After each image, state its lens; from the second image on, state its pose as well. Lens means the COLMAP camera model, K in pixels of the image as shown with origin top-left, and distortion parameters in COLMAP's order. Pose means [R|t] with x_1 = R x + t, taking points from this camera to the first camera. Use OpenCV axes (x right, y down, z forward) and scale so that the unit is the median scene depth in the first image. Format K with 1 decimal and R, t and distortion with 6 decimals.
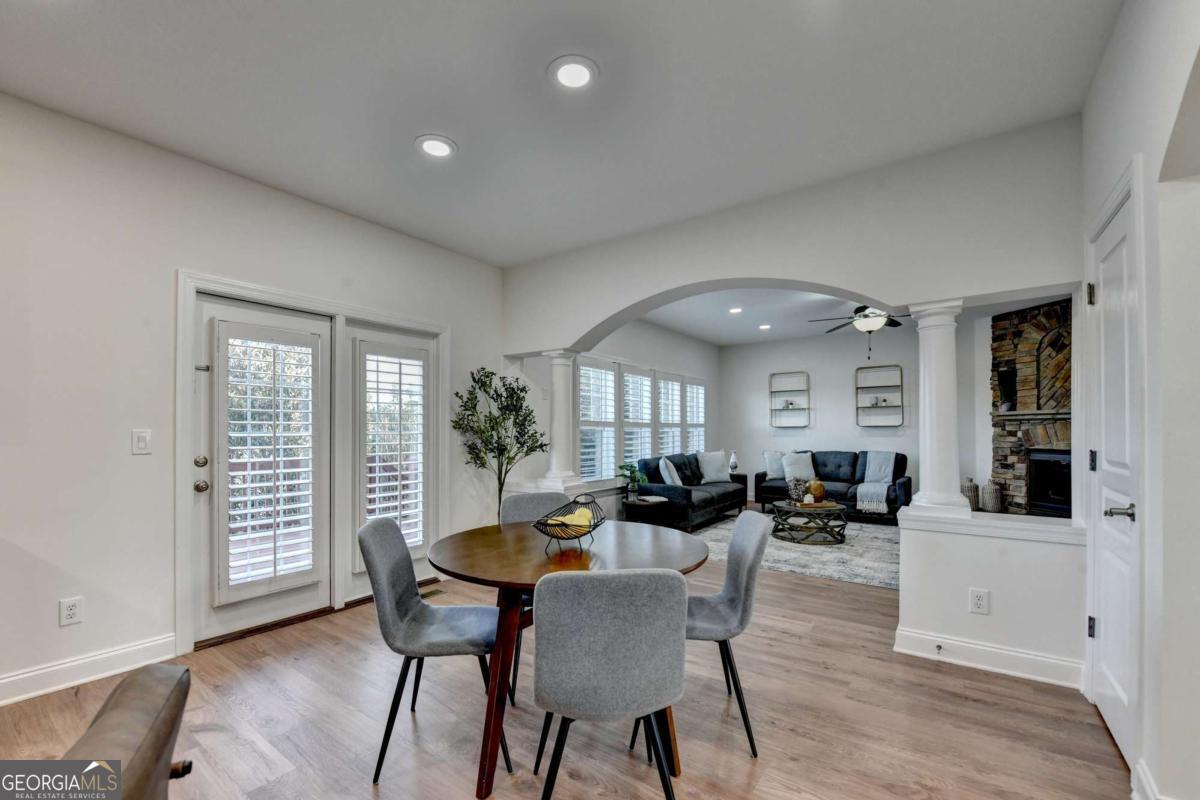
lens RADIAL K [[498.5, 0, 596.7], [0, 498.5, 424.1], [0, 0, 1]] dist [-0.000295, -0.006681]
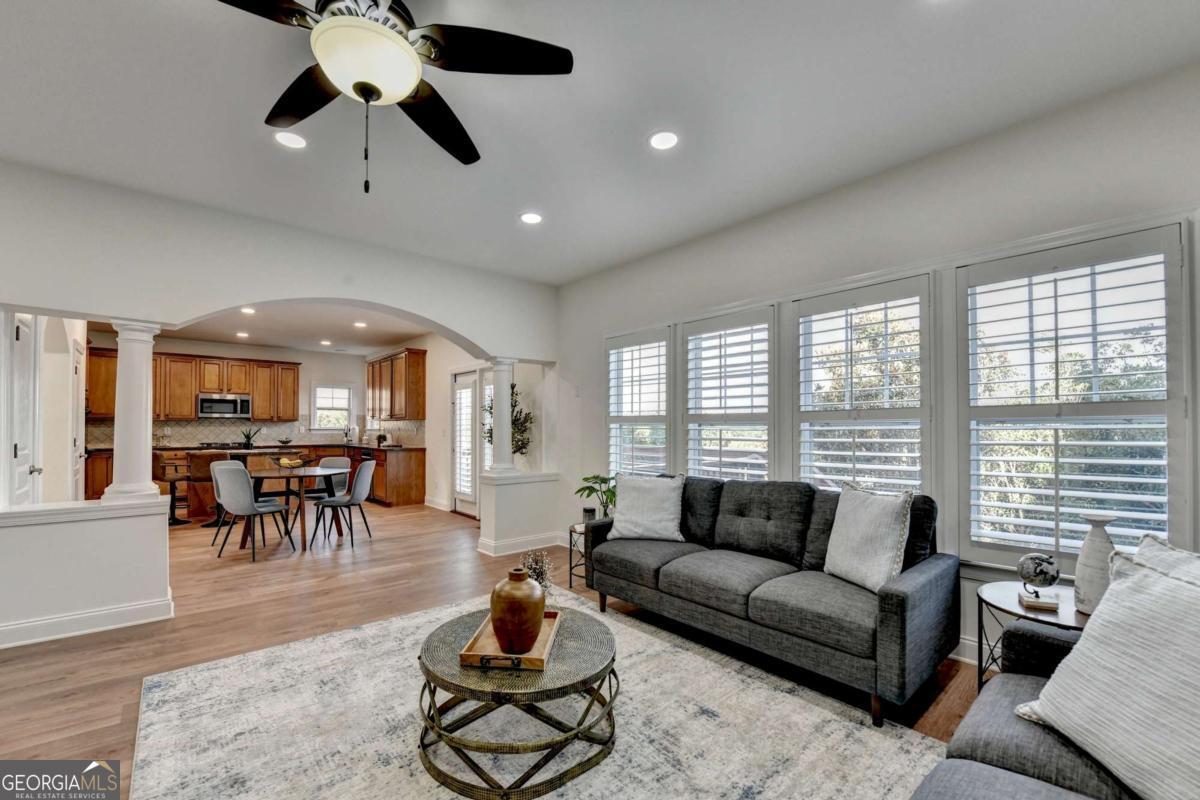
lens RADIAL K [[498.5, 0, 596.7], [0, 498.5, 424.1], [0, 0, 1]] dist [-0.000295, -0.006681]
pose [[-0.243347, -0.006735, -0.969916, 0.660349], [0.013438, 0.999857, -0.010315, 0.011929], [0.969846, -0.015544, -0.243222, 0.995710]]
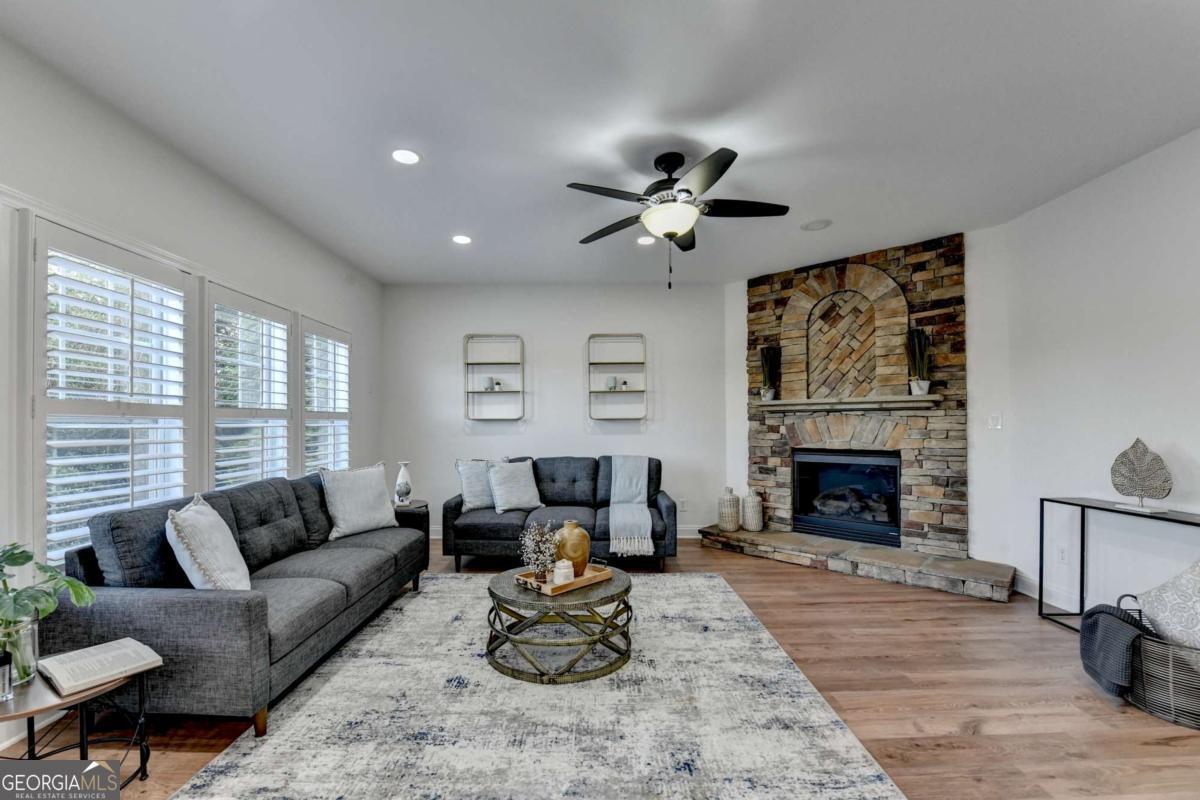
lens RADIAL K [[487.8, 0, 602.3], [0, 487.8, 423.0], [0, 0, 1]] dist [-0.042987, -0.000109]
pose [[0.801245, 0.001636, 0.598334, 0.155817], [-0.006817, 0.999956, 0.006395, 0.006342], [-0.598297, -0.009203, 0.801221, 0.527669]]
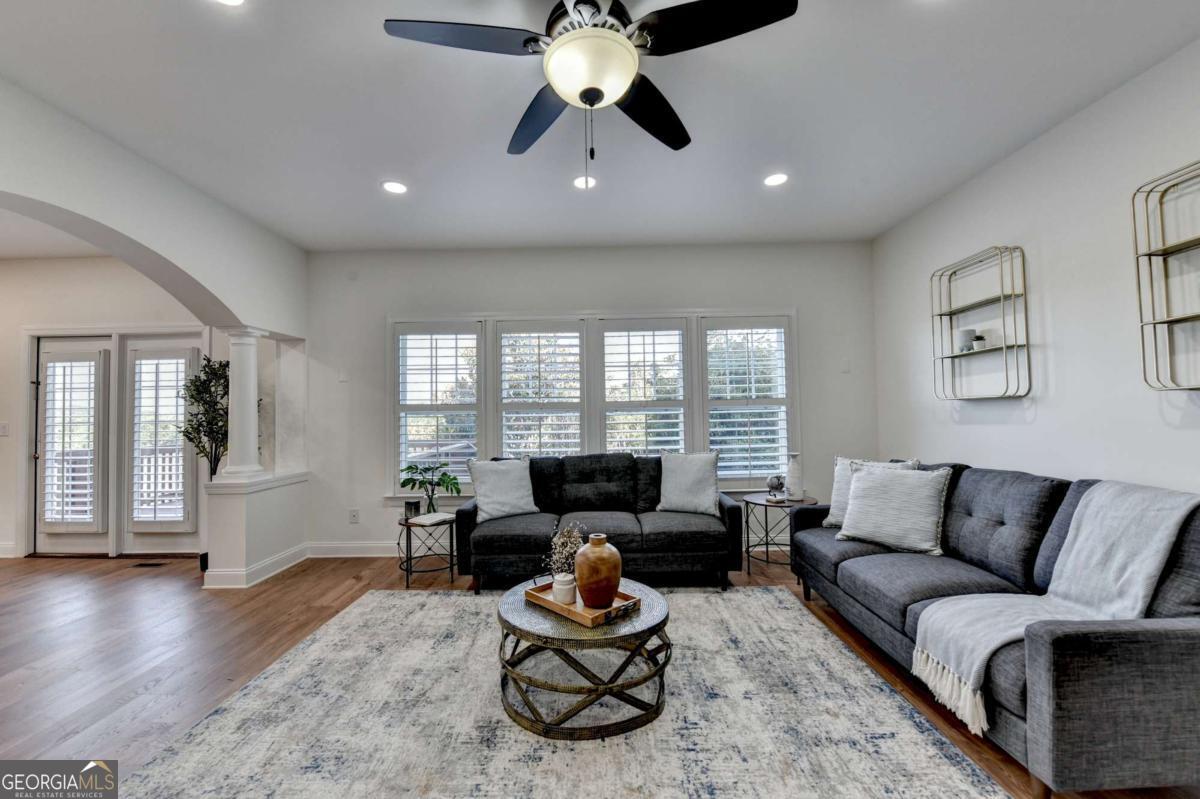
lens RADIAL K [[485.8, 0, 591.4], [0, 485.8, 400.4], [0, 0, 1]] dist [-0.012870, -0.000322]
pose [[0.574172, -0.032450, -0.818092, 0.654416], [0.025122, 0.999442, -0.022012, 0.009509], [0.818349, -0.007914, 0.574667, 0.684594]]
